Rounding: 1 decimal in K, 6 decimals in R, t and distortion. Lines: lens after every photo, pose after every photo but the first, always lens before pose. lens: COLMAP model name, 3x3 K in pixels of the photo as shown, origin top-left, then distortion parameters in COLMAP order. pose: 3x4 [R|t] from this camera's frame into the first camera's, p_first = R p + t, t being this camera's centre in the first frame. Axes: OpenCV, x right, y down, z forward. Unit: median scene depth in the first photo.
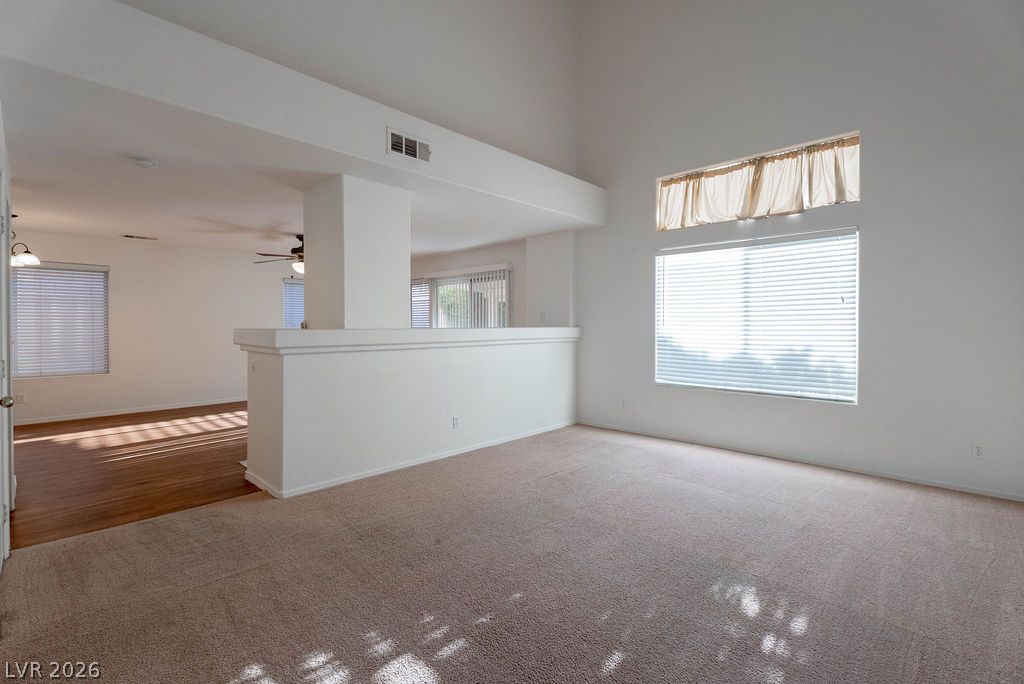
lens RADIAL K [[458.6, 0, 507.7], [0, 458.6, 336.9], [0, 0, 1]] dist [0.005344, -0.000608]
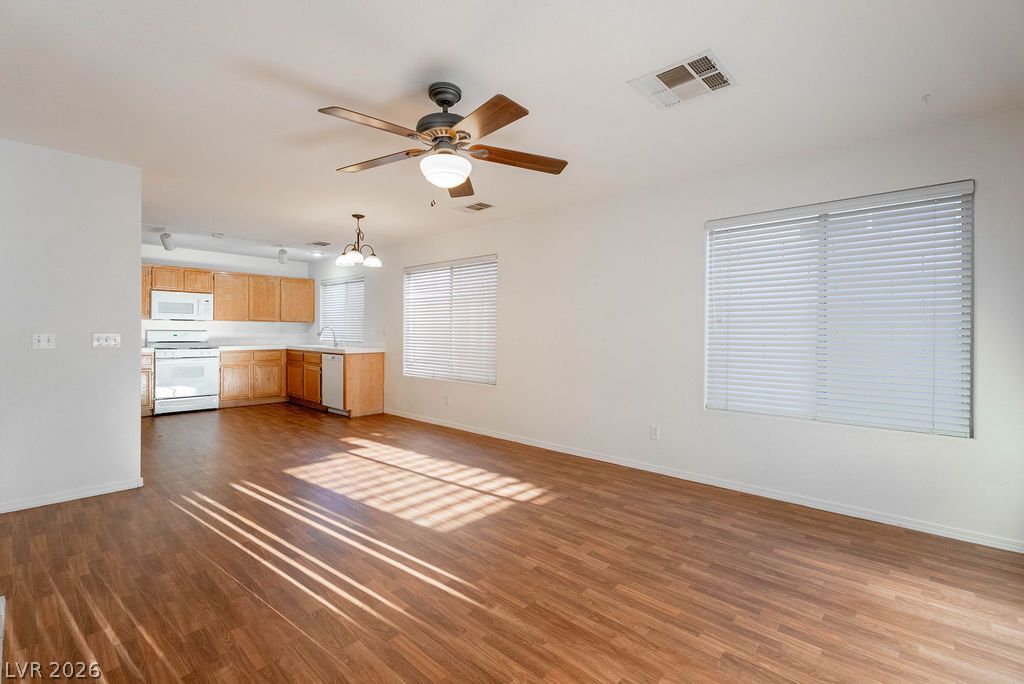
lens RADIAL K [[453.5, 0, 514.0], [0, 453.5, 337.5], [0, 0, 1]] dist [-0.000279, 0.000480]
pose [[0.038343, 0.013813, -0.999169, -0.099536], [-0.030535, 0.999454, 0.012645, -0.024860], [0.998798, 0.030025, 0.038744, 1.463770]]
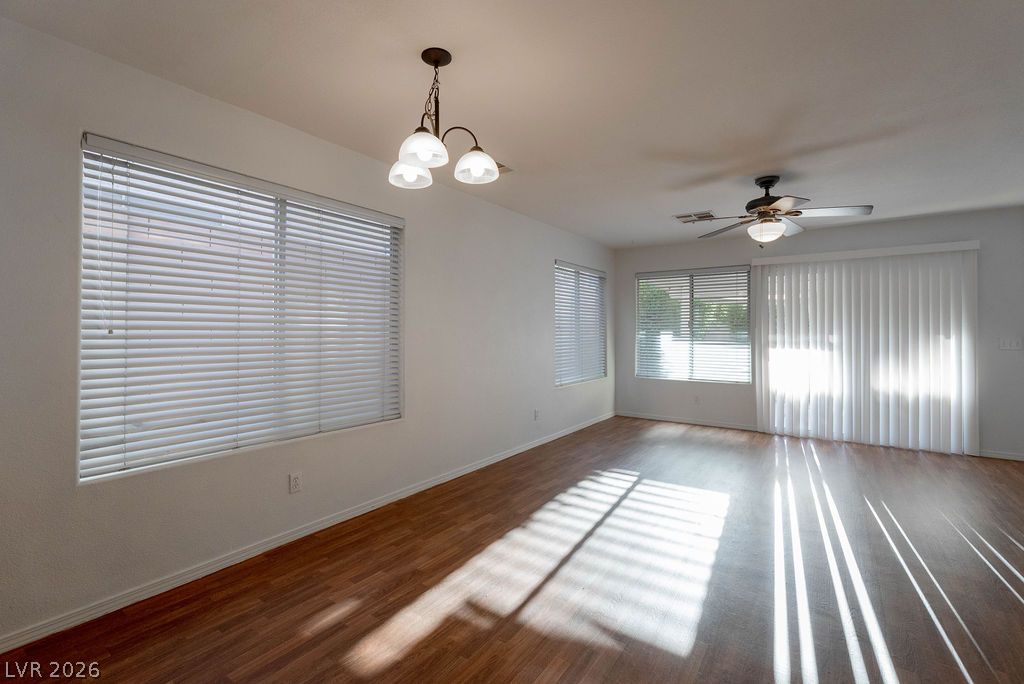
lens RADIAL K [[458.6, 0, 505.0], [0, 458.6, 331.1], [0, 0, 1]] dist [0.005344, -0.000608]
pose [[0.988027, 0.003412, 0.154246, -1.218444], [0.001053, 0.999583, -0.028853, -0.009675], [-0.154280, 0.028670, 0.987611, 0.669979]]
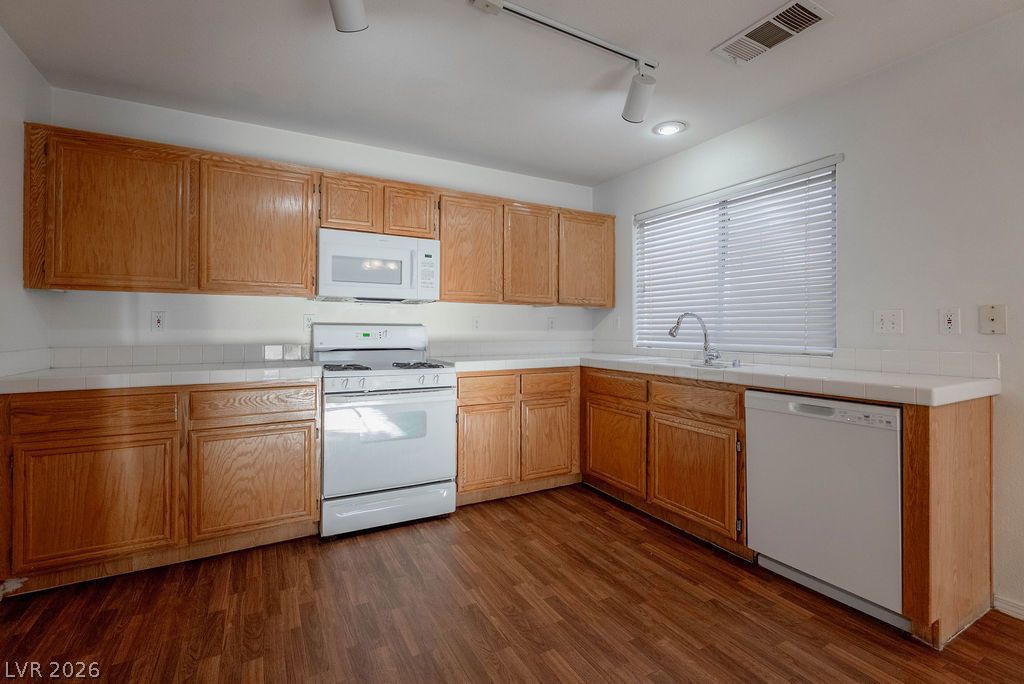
lens RADIAL K [[458.6, 0, 511.8], [0, 458.6, 328.9], [0, 0, 1]] dist [0.005344, -0.000608]
pose [[-0.283677, -0.001611, -0.958919, -1.084445], [-0.023627, 0.999707, 0.005310, 0.004313], [0.958629, 0.024163, -0.283632, 0.778495]]
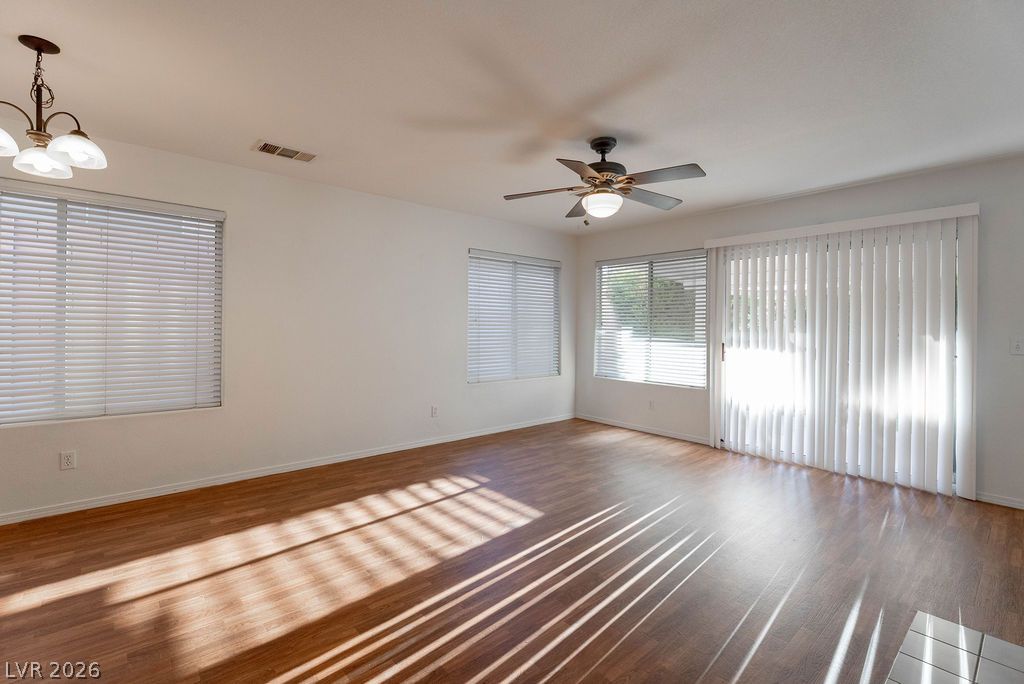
lens RADIAL K [[458.6, 0, 504.3], [0, 458.6, 332.4], [0, 0, 1]] dist [0.005344, -0.000608]
pose [[0.996111, 0.014330, -0.086935, -0.713448], [-0.015479, 0.999801, -0.012562, -0.011773], [0.086738, 0.013859, 0.996135, 0.713294]]
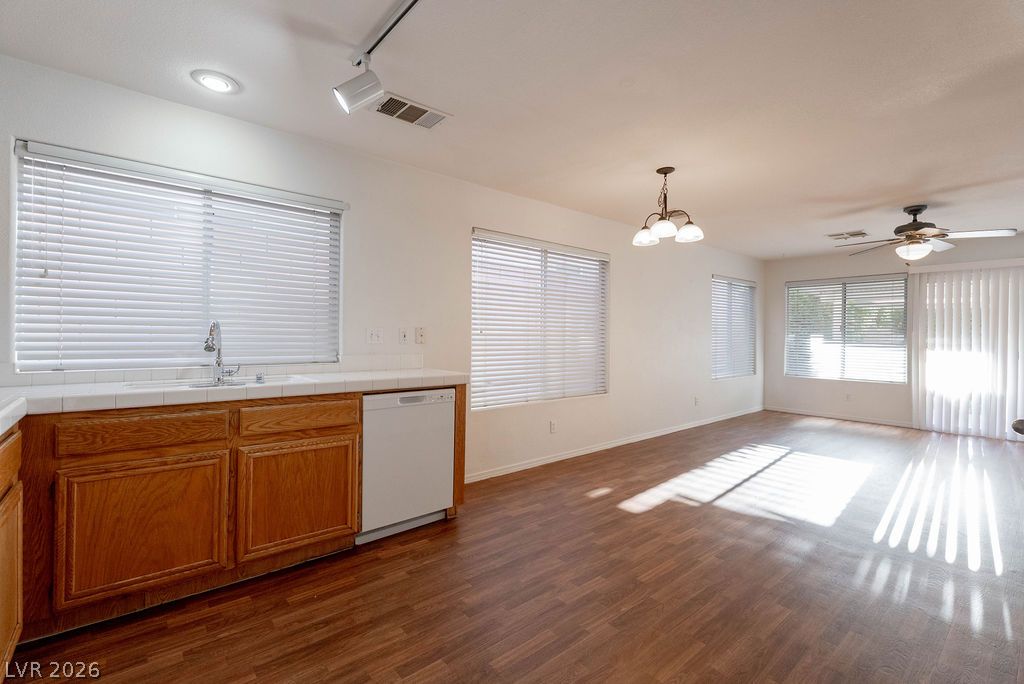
lens RADIAL K [[458.6, 0, 506.3], [0, 458.6, 340.7], [0, 0, 1]] dist [0.005344, -0.000608]
pose [[0.995008, 0.009269, -0.099366, -1.405015], [-0.010730, 0.999842, -0.014182, 0.005428], [0.099218, 0.015178, 0.994950, 0.330367]]
